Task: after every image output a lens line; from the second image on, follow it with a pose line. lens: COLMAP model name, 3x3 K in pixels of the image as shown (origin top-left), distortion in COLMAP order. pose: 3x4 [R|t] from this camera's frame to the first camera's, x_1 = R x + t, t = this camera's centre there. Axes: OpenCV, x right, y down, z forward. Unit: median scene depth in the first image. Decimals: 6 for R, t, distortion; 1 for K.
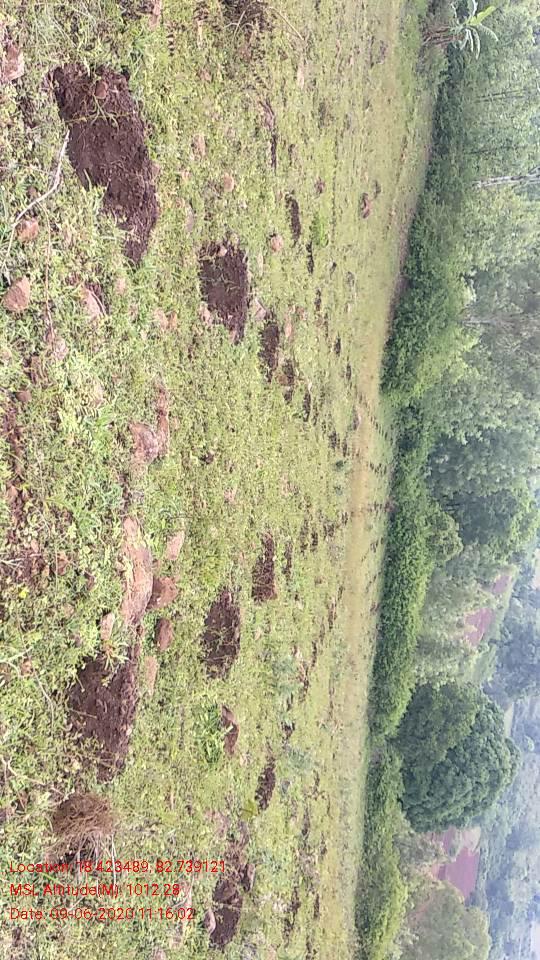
lens RADIAL K [[784.8, 0, 268.0], [0, 784.8, 475.2], [0, 0, 1]] dist [0.063853, -0.102132]
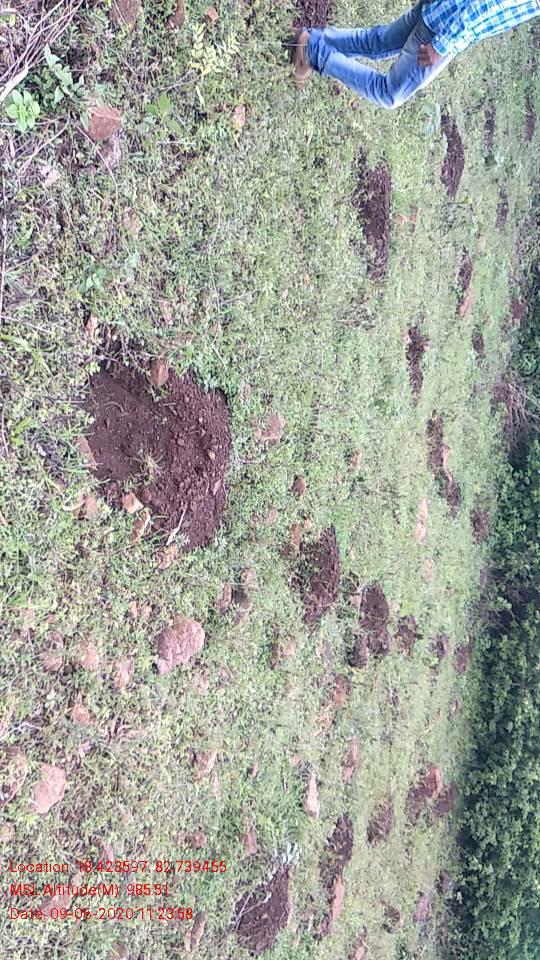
lens RADIAL K [[784.8, 0, 275.4], [0, 784.8, 479.0], [0, 0, 1]] dist [0.063853, -0.102132]
pose [[0.991374, 0.073155, -0.108750, 0.105012], [-0.097205, 0.966961, -0.235663, 0.134540], [0.087917, 0.244201, 0.965731, 0.730267]]
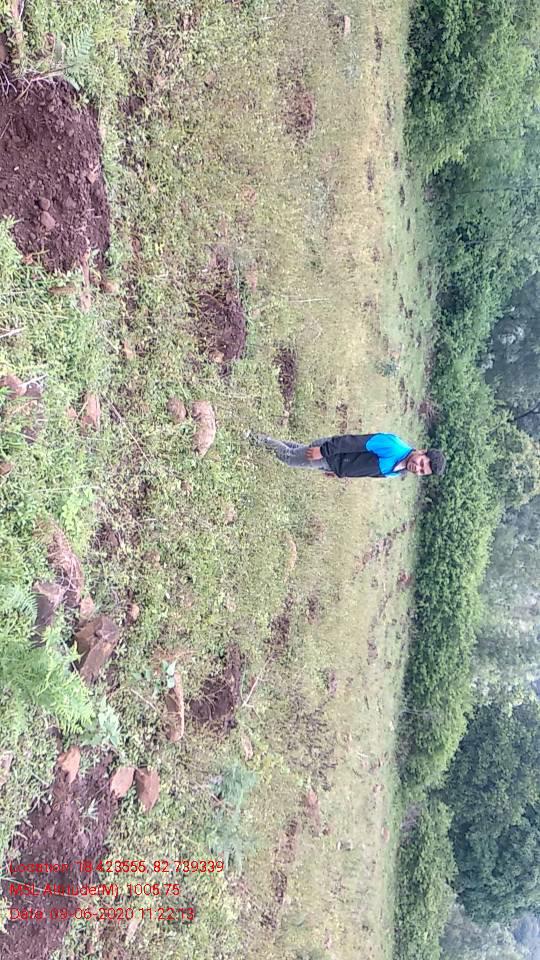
lens RADIAL K [[784.8, 0, 270.6], [0, 784.8, 476.3], [0, 0, 1]] dist [0.063853, -0.102132]
pose [[0.999265, -0.018721, -0.033463, 0.054952], [0.018848, 0.999816, 0.003503, 0.084282], [0.033391, -0.004131, 0.999434, 0.396985]]
